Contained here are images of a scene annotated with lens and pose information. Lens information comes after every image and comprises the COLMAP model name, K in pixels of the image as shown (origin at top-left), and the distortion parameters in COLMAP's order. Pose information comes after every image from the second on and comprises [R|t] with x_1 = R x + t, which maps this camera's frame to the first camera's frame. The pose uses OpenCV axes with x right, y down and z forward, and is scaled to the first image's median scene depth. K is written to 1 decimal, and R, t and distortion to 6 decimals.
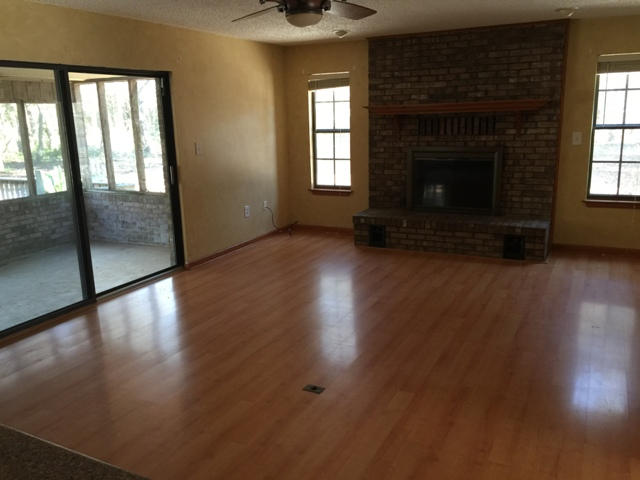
lens RADIAL K [[542.7, 0, 316.6], [0, 542.7, 230.5], [0, 0, 1]] dist [0.052585, -0.108190]
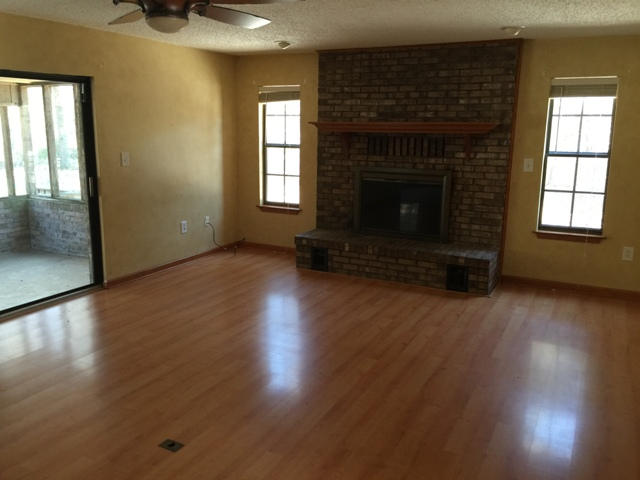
lens RADIAL K [[542.7, 0, 316.6], [0, 542.7, 230.5], [0, 0, 1]] dist [0.052585, -0.108190]
pose [[0.999190, 0.039745, 0.006310, 0.104914], [-0.039618, 0.999033, -0.019087, -0.022532], [-0.007063, 0.018821, 0.999798, 0.059271]]
